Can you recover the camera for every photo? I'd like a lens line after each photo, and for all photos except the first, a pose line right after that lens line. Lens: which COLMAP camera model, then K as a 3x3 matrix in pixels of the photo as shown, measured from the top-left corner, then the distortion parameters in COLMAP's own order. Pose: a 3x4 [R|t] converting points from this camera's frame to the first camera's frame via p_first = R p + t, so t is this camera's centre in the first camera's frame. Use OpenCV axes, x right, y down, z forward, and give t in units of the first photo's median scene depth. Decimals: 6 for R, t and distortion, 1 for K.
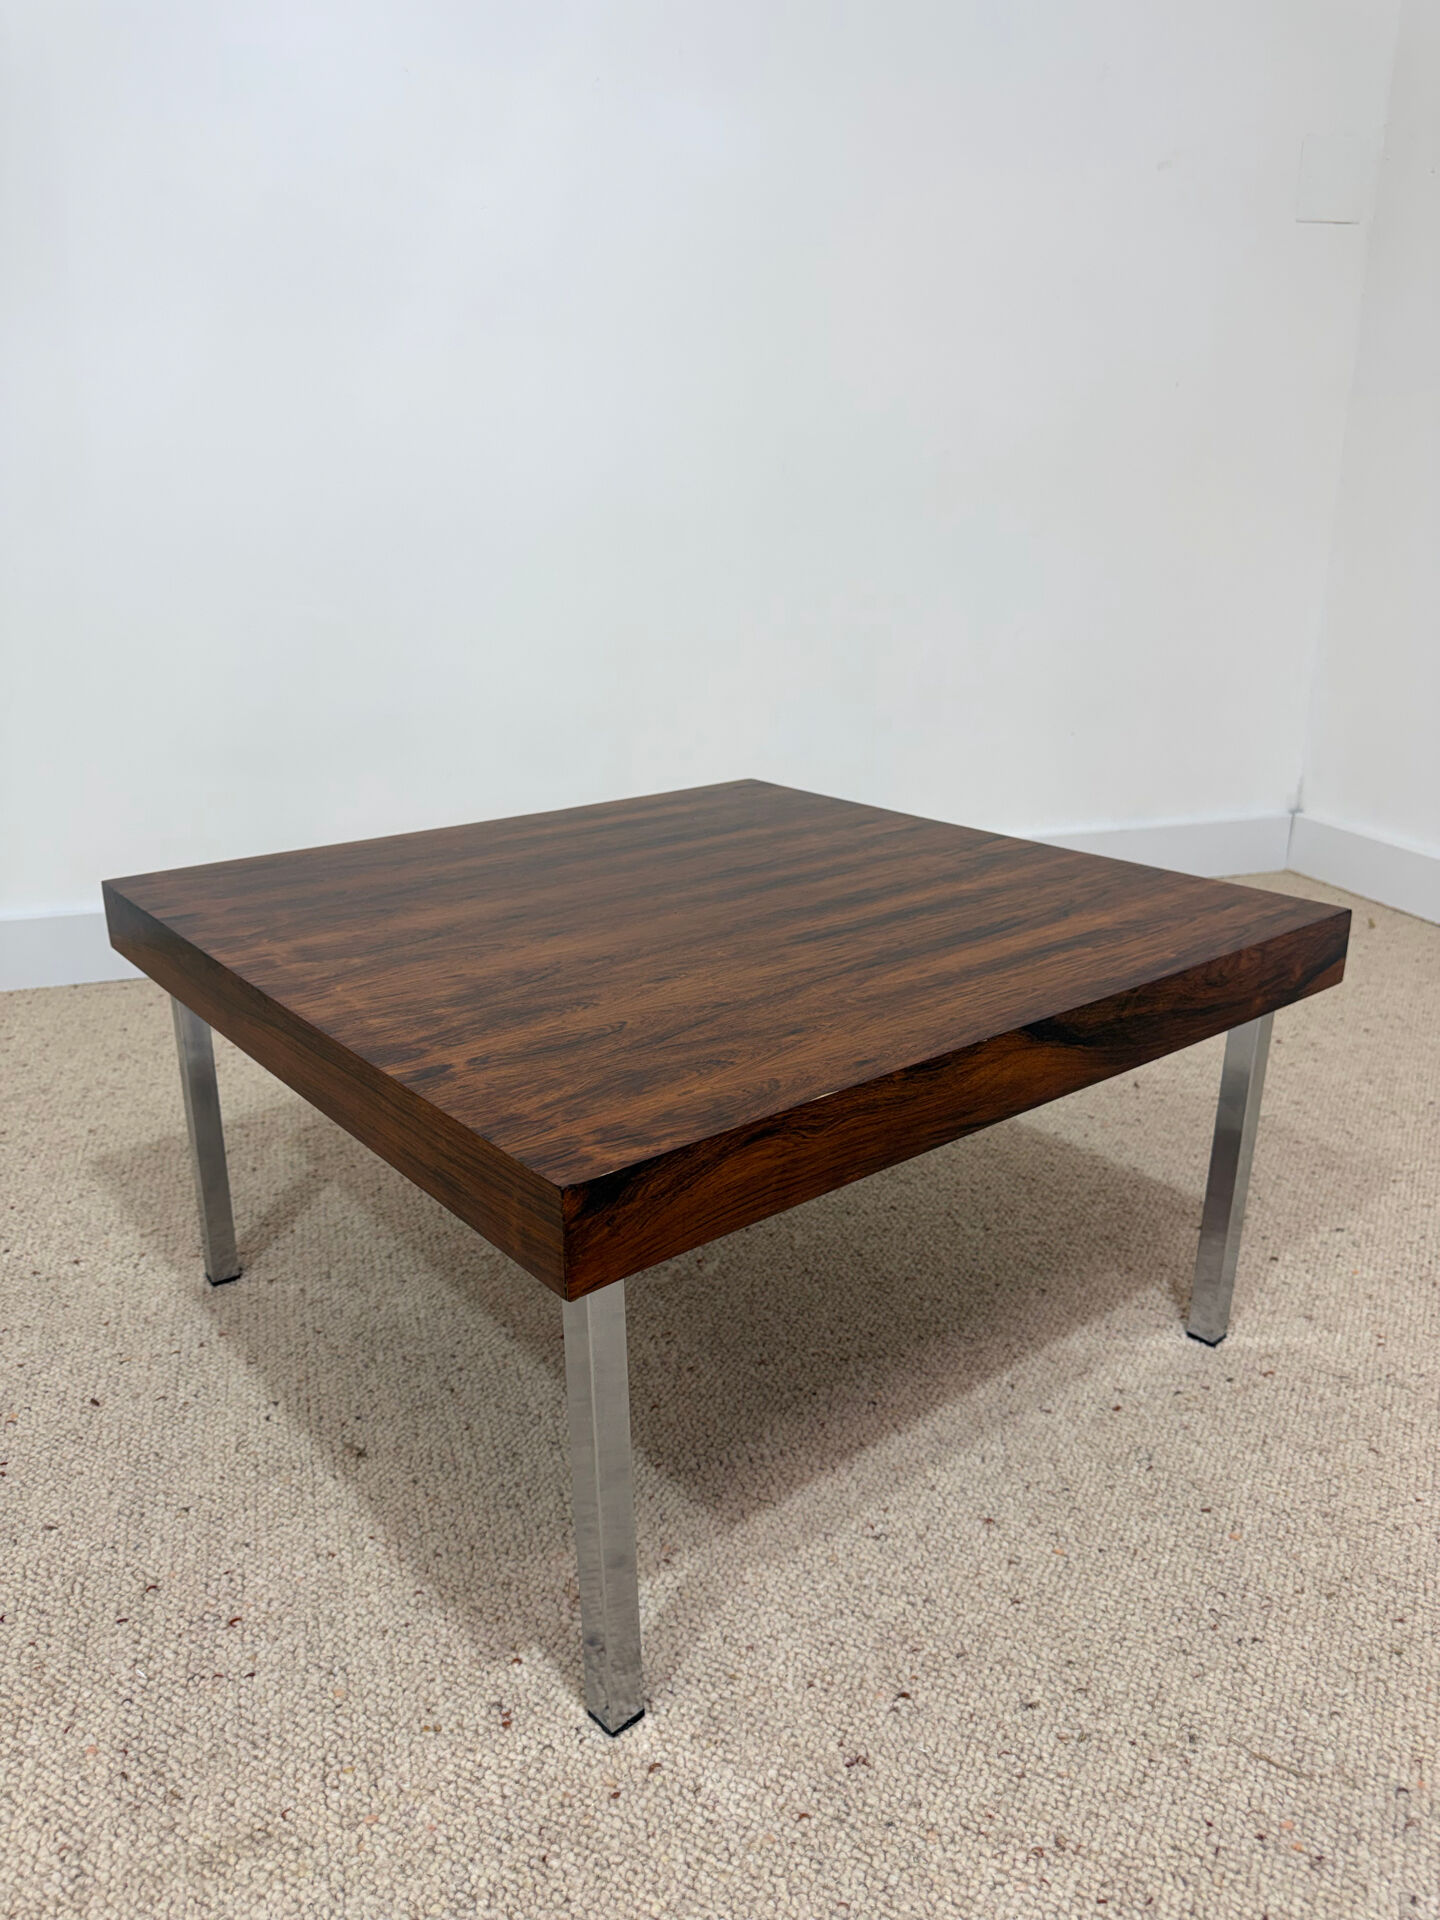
lens RADIAL K [[1398.1, 0, 721.7], [0, 1398.1, 960.1], [0, 0, 1]] dist [0.006858, -0.016267]
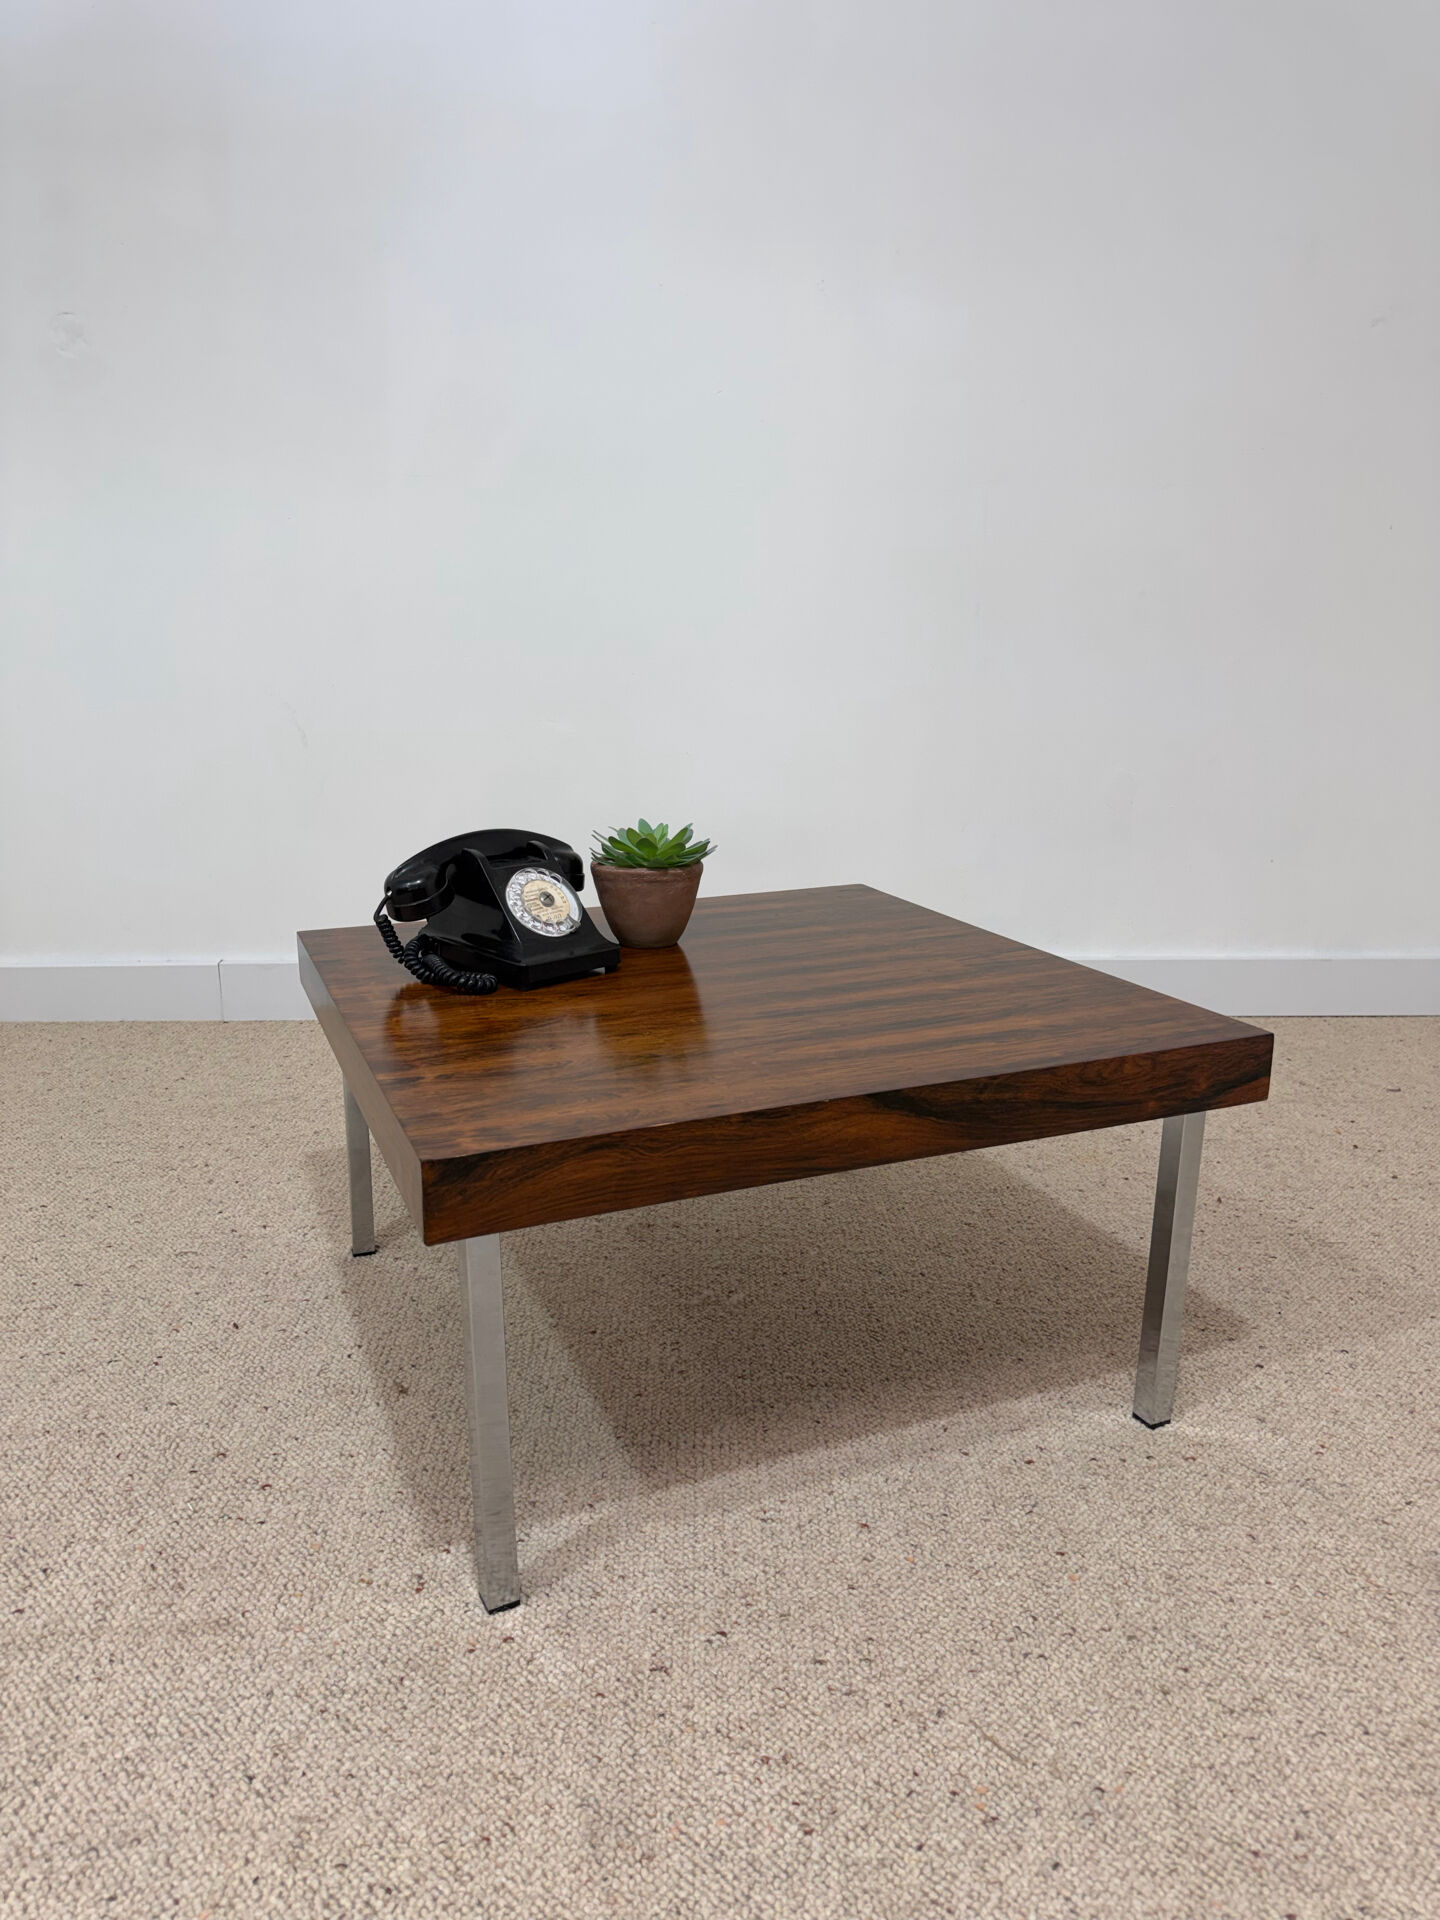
lens RADIAL K [[1398.1, 0, 719.9], [0, 1398.1, 944.7], [0, 0, 1]] dist [0.006858, -0.016267]
pose [[0.961101, 0.072185, -0.266597, 0.376892], [-0.093077, 0.993431, -0.066563, 0.009753], [0.260040, 0.088788, 0.961507, -0.208121]]
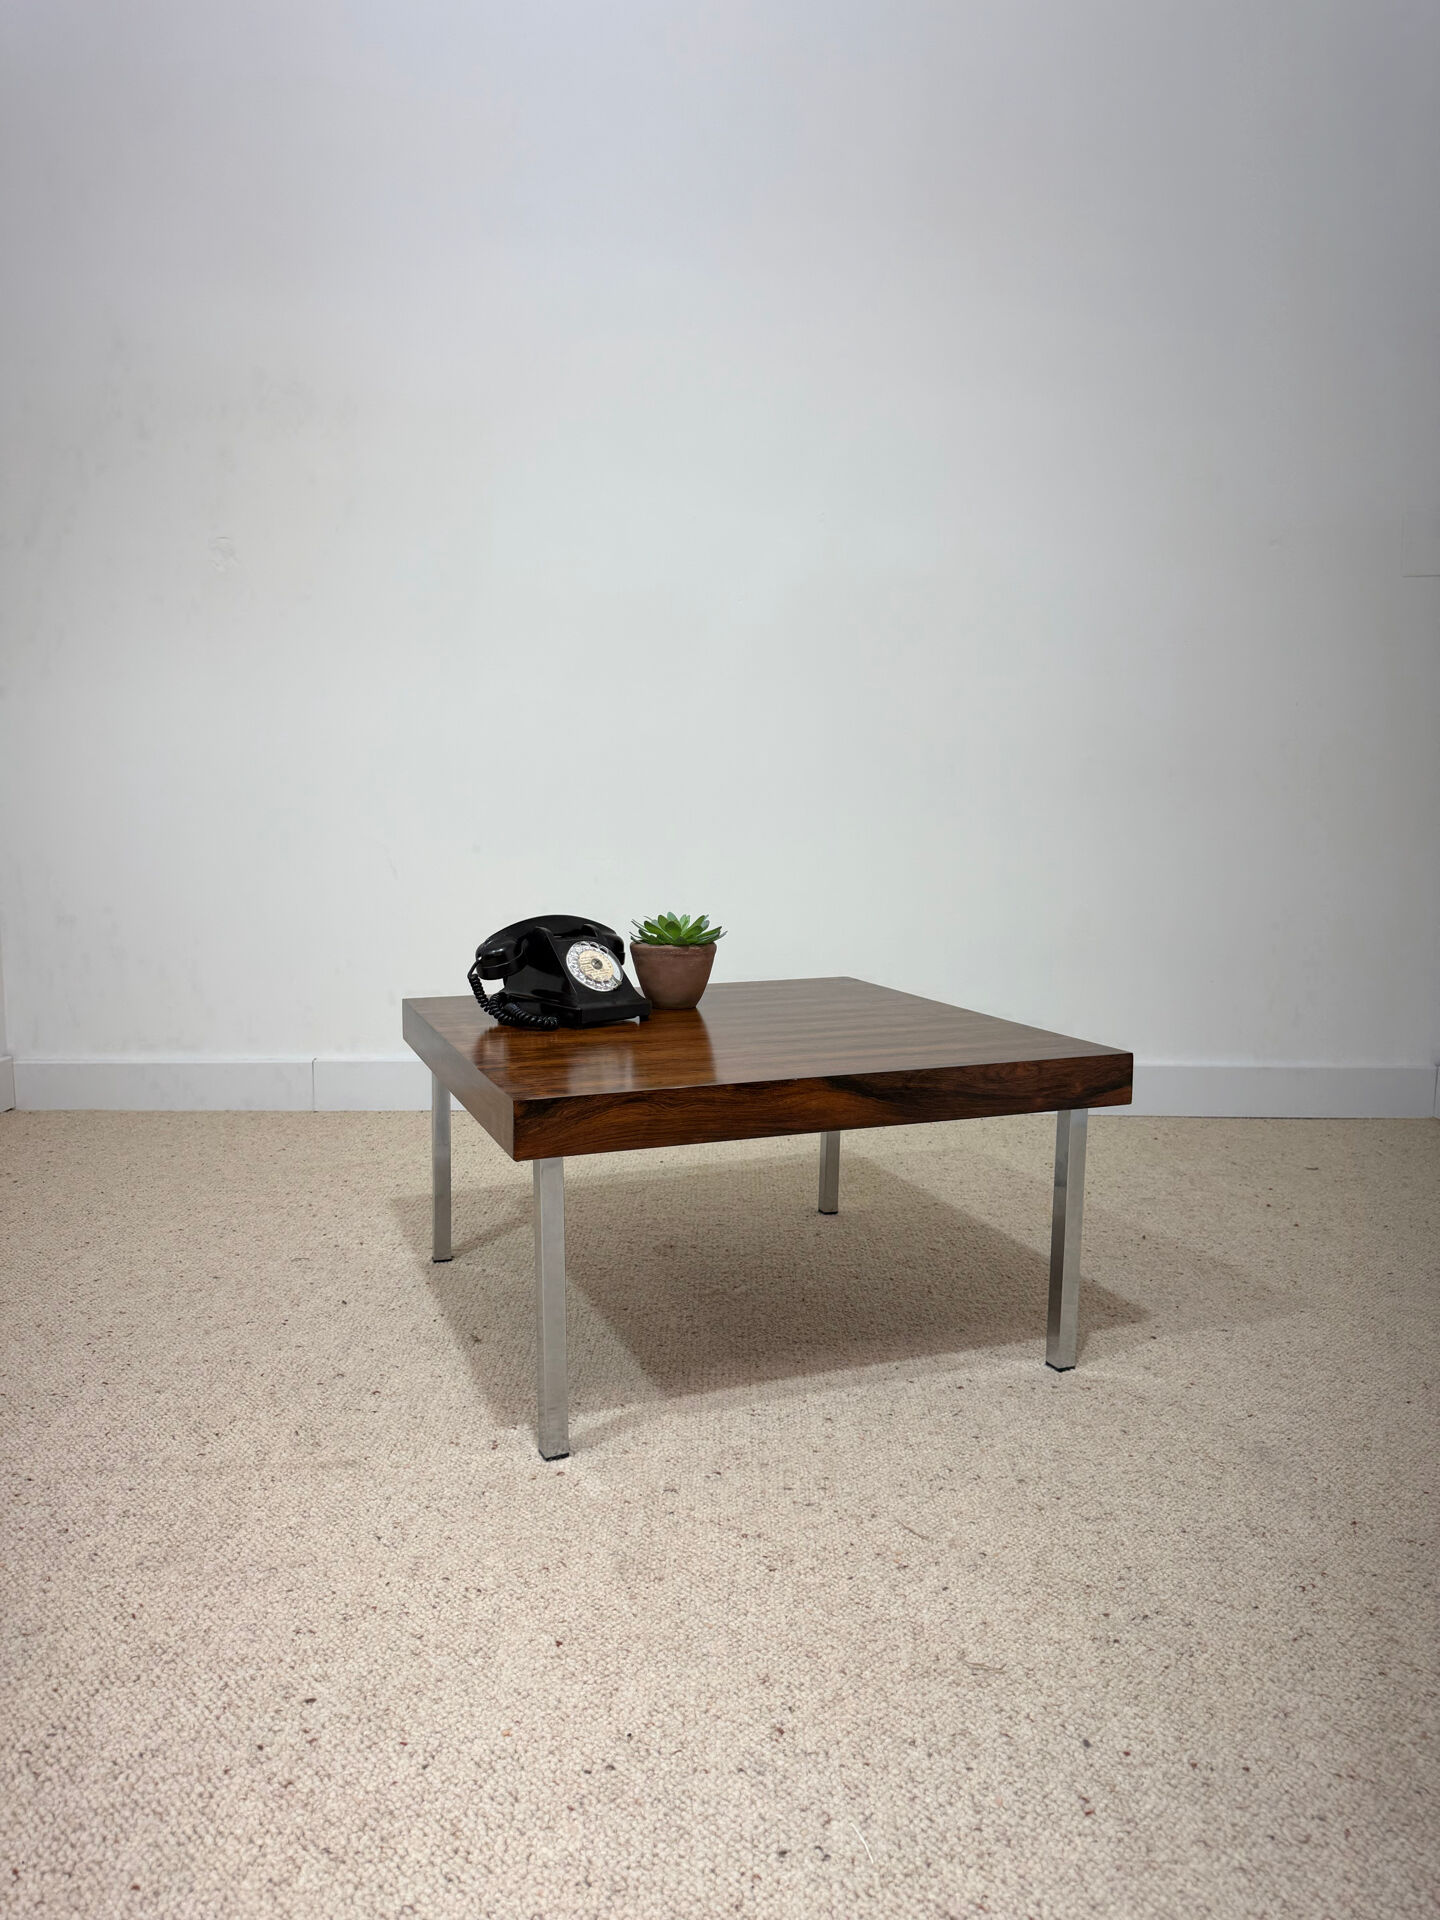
lens RADIAL K [[1398.1, 0, 716.8], [0, 1398.1, 921.5], [0, 0, 1]] dist [0.006858, -0.016267]
pose [[0.952748, 0.037912, -0.301388, 0.554296], [-0.104934, 0.972178, -0.209426, 0.218226], [0.285063, 0.231156, 0.930218, -0.633913]]
